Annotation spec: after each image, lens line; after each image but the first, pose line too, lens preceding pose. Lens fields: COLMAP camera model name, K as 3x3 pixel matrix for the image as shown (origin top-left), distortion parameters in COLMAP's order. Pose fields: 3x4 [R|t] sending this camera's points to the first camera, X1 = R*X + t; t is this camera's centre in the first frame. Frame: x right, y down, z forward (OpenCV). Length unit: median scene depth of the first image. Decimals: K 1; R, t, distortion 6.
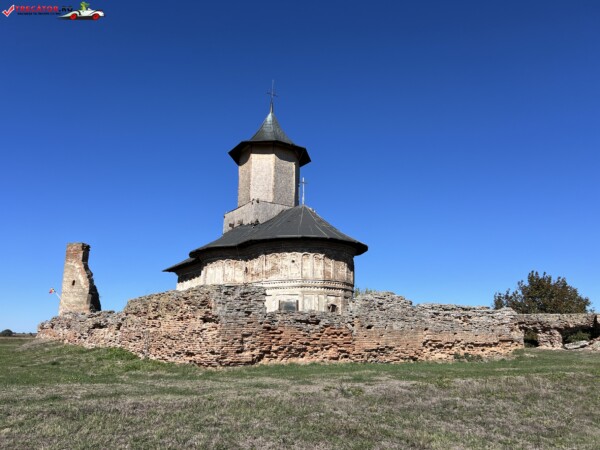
lens RADIAL K [[451.2, 0, 298.5], [0, 451.2, 221.4], [0, 0, 1]] dist [0.052687, -0.053091]
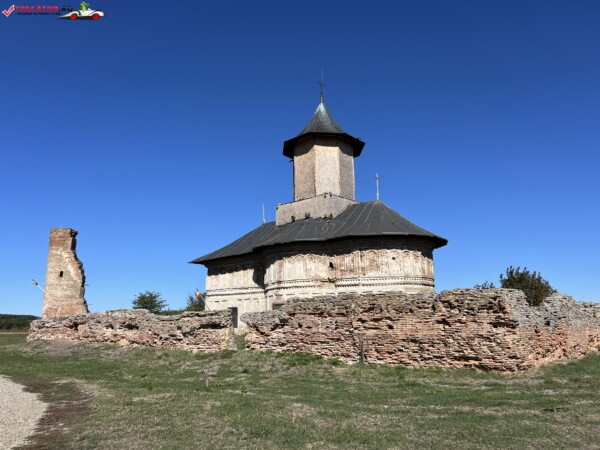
lens RADIAL K [[451.2, 0, 298.0], [0, 451.2, 223.6], [0, 0, 1]] dist [0.052687, -0.053091]
pose [[0.967153, 0.033370, 0.251996, -0.601189], [-0.041545, 0.998767, 0.027189, -0.009301], [-0.250778, -0.036766, 0.967346, 0.100227]]
